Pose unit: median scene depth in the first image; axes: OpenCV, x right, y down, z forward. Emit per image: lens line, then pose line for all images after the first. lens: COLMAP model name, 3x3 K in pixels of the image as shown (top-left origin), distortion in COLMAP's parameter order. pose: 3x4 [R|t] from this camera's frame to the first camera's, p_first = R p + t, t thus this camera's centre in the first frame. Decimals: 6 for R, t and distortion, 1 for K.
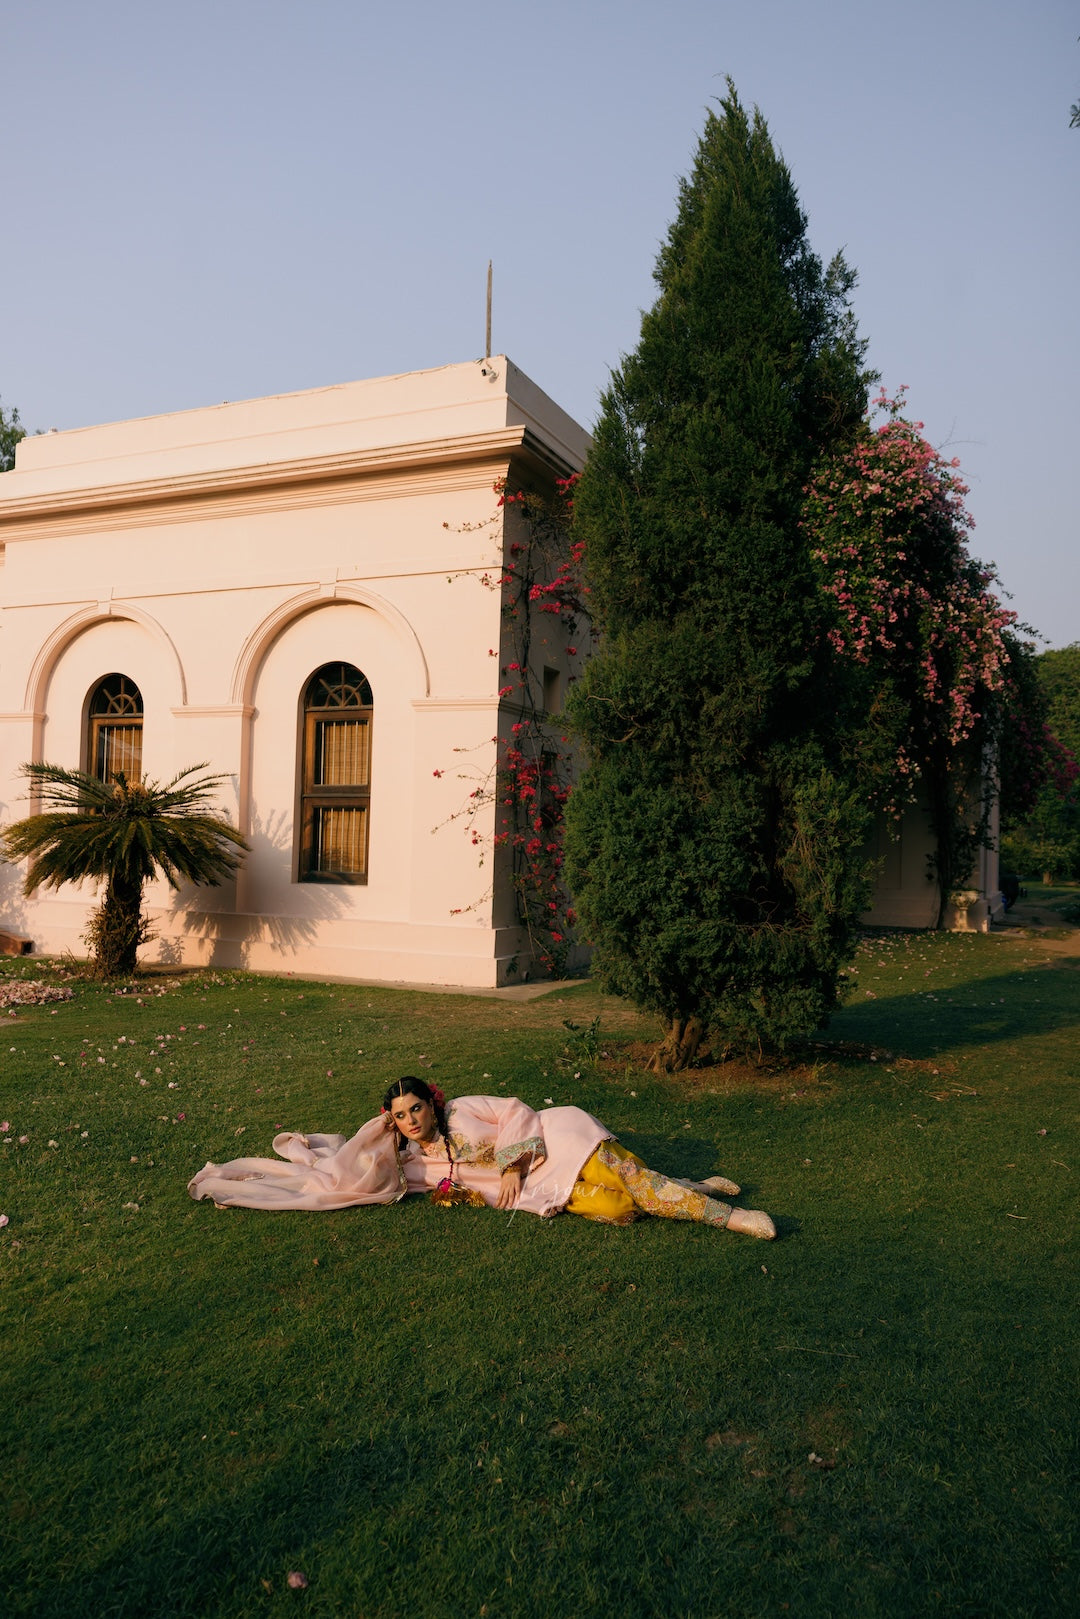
lens RADIAL K [[1127.9, 0, 540.0], [0, 1127.9, 809.5], [0, 0, 1]] dist [-0.001133, -0.000138]
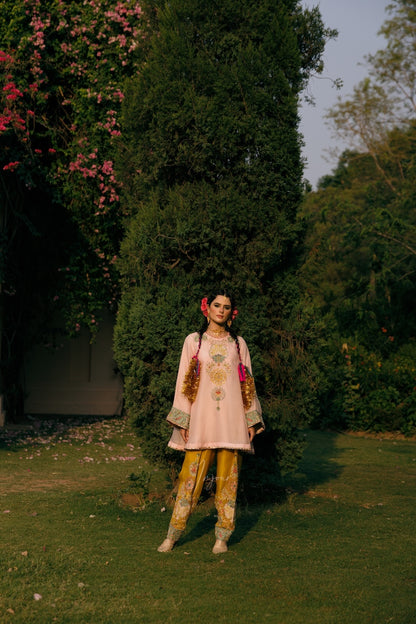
lens RADIAL K [[1209.0, 0, 197.0], [0, 1209.0, 312.2], [0, 0, 1]] dist [0.031116, 0.022206]
pose [[0.850570, 0.019623, 0.525495, -0.697438], [-0.023512, 0.999723, 0.000725, -0.008903], [-0.525336, -0.012972, 0.850796, -0.278819]]
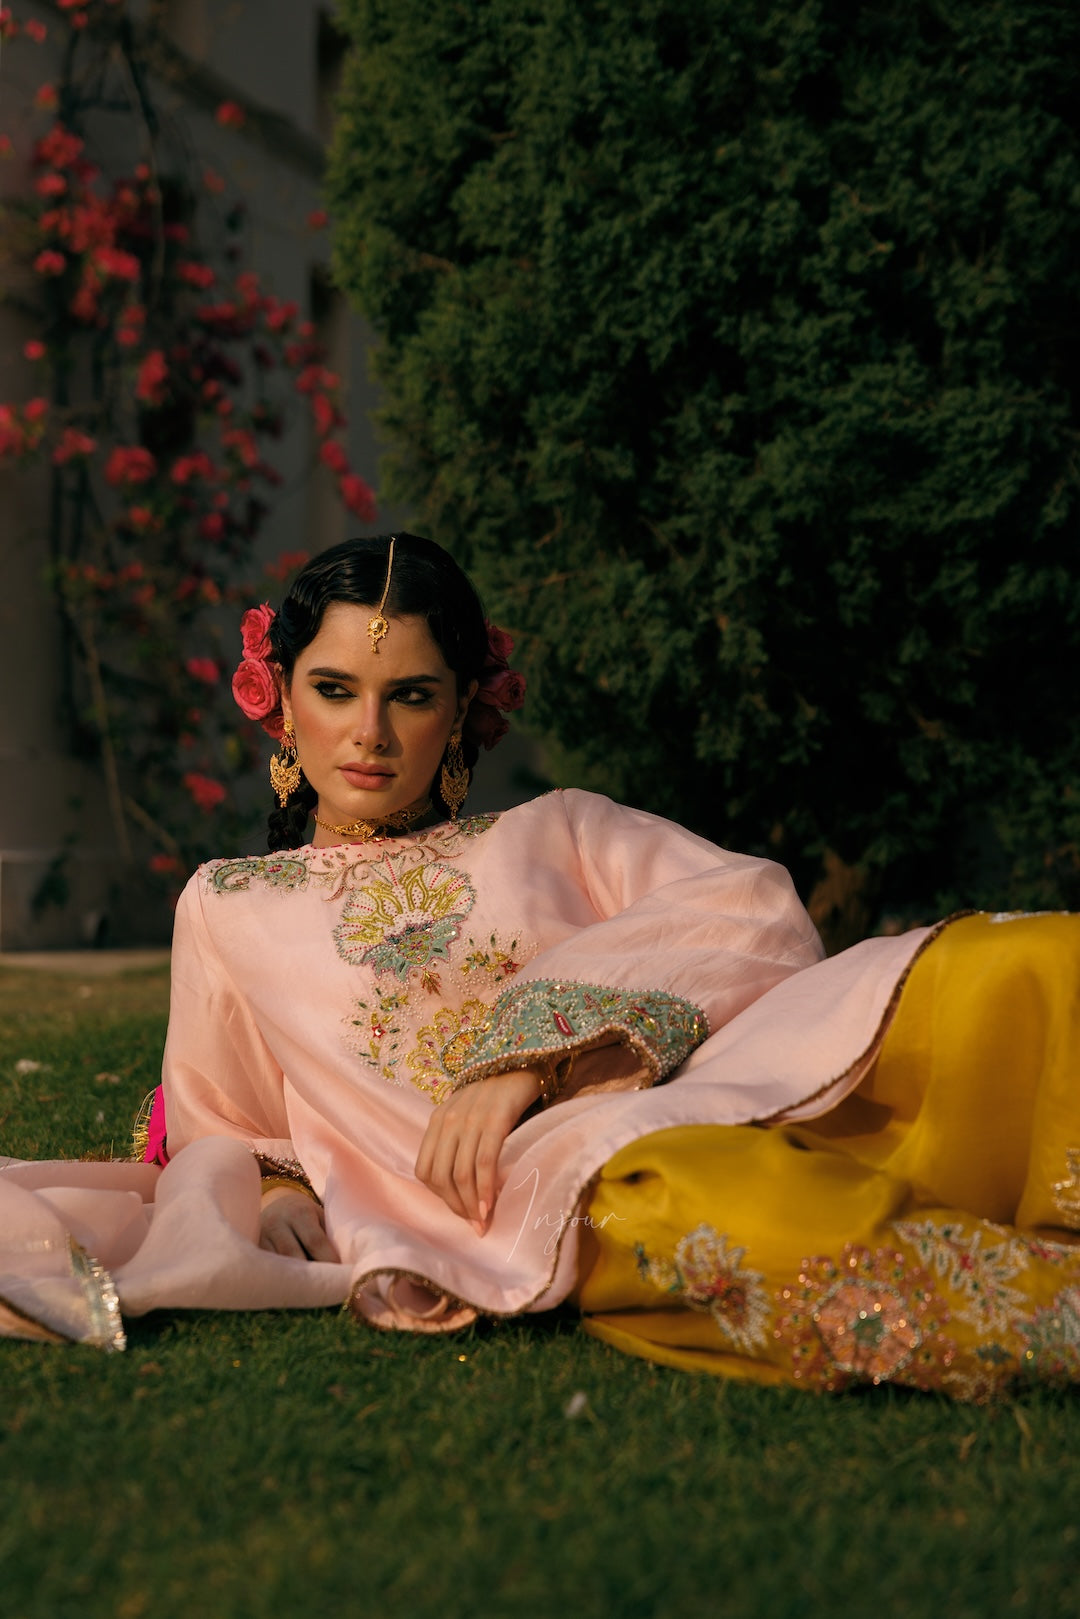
lens RADIAL K [[3136.8, 0, 511.4], [0, 3136.8, 809.9], [0, 0, 1]] dist [0.031116, 0.022206]
pose [[0.988990, 0.000625, 0.147980, -0.044828], [-0.004377, 0.999677, 0.025034, 0.163975], [-0.147917, -0.025406, 0.988673, 0.329466]]
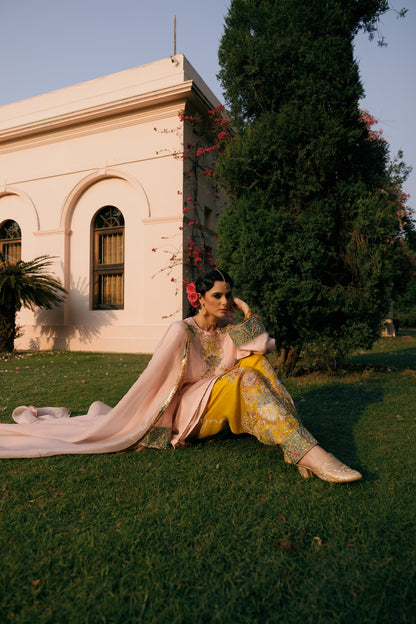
lens RADIAL K [[419.1, 0, 208.0], [0, 419.1, 312.0], [0, 0, 1]] dist [0.003197, 0.003076]
pose [[0.999698, -0.023659, 0.006706, 0.000713], [0.023654, 0.999720, 0.000854, 0.133502], [-0.006725, -0.000696, 0.999977, 0.366907]]
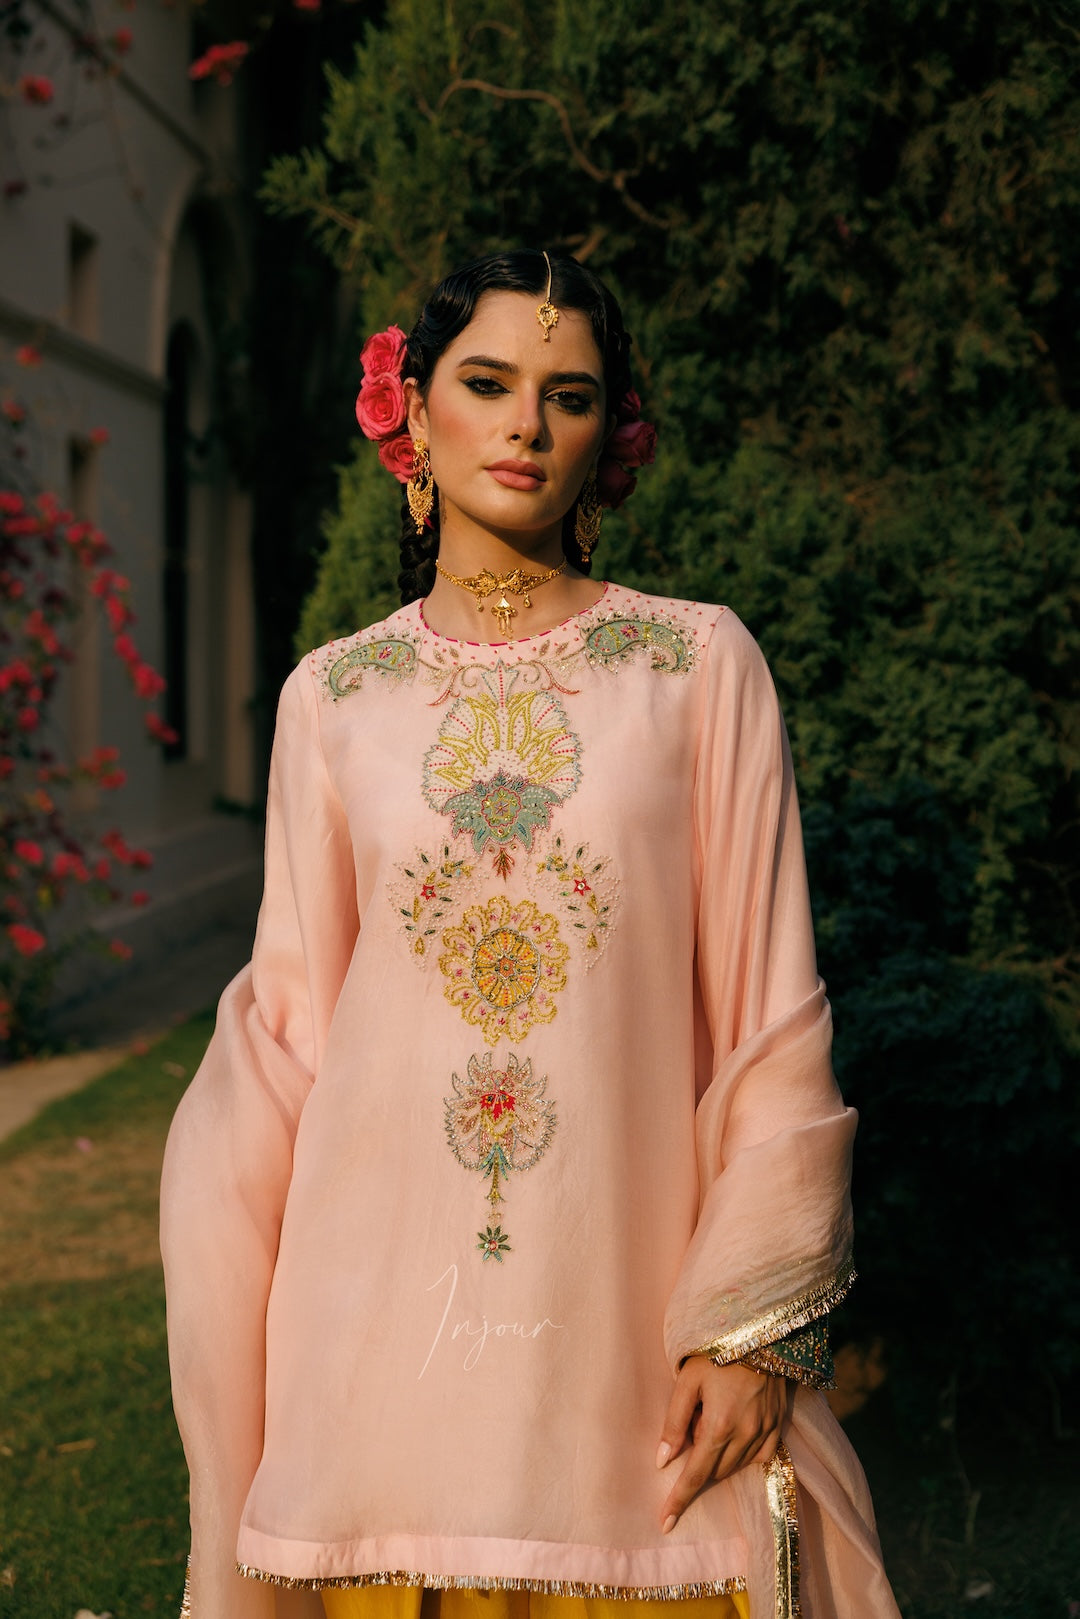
lens RADIAL K [[2276.0, 0, 540.0], [0, 2276.0, 809.5], [0, 0, 1]] dist [0.018294, 0.001343]
pose [[0.941912, -0.037469, 0.333762, -0.115067], [0.004533, 0.995085, 0.098919, 0.009923], [-0.335828, -0.091661, 0.937453, 0.514013]]
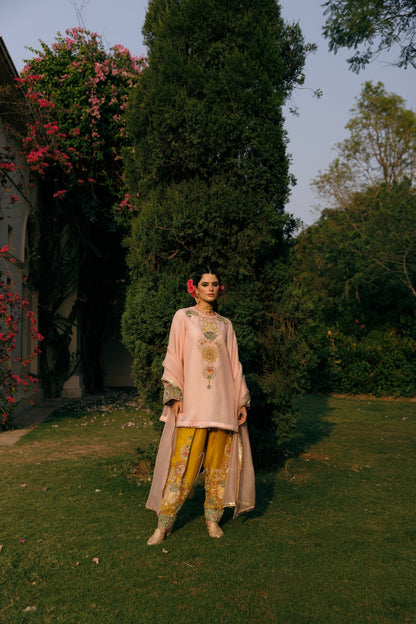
lens RADIAL K [[733.8, 0, 208.0], [0, 733.8, 312.0], [0, 0, 1]] dist [0.011686, 0.008113]
pose [[0.870780, -0.000380, 0.491673, -0.378947], [0.005271, 0.999949, -0.008562, 0.020646], [-0.491645, 0.010048, 0.870738, 0.127494]]
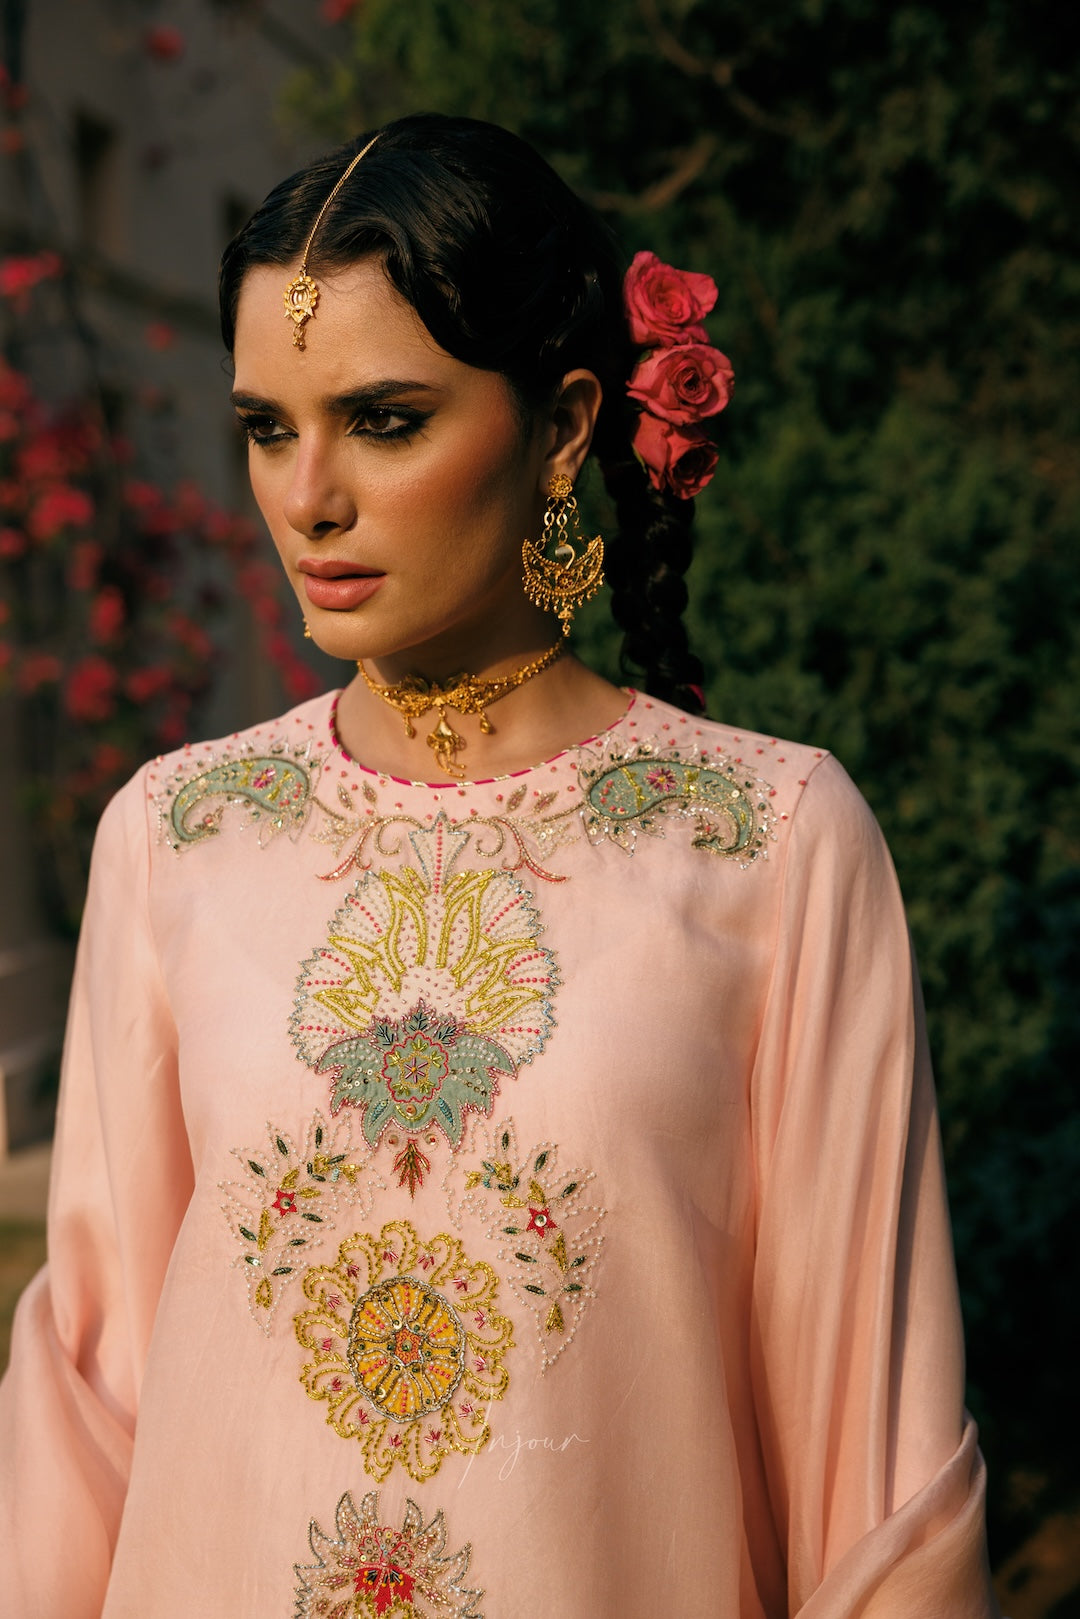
lens RADIAL K [[2276.0, 0, 540.0], [0, 2276.0, 809.5], [0, 0, 1]] dist [0.018294, 0.001343]
pose [[0.971040, -0.070260, 0.228354, -0.051138], [0.045385, 0.992624, 0.112417, 0.001120], [-0.234568, -0.098798, 0.967066, 0.614366]]
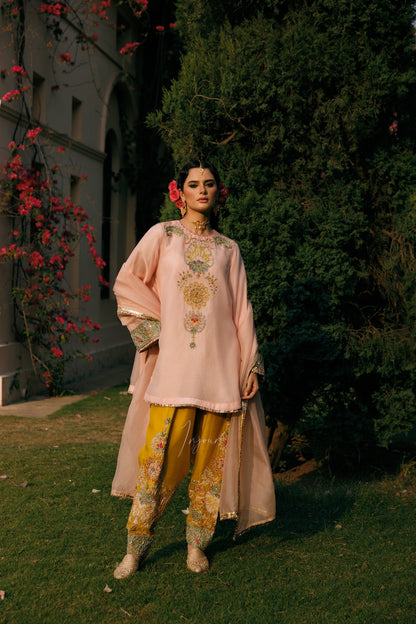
lens RADIAL K [[1096.4, 0, 208.0], [0, 1096.4, 312.0], [0, 0, 1]] dist [0.056253, -0.072553]
pose [[0.959340, -0.013729, 0.281920, -0.216153], [-0.006026, 0.997592, 0.069089, 0.019185], [-0.282190, -0.067979, 0.956947, 0.091228]]
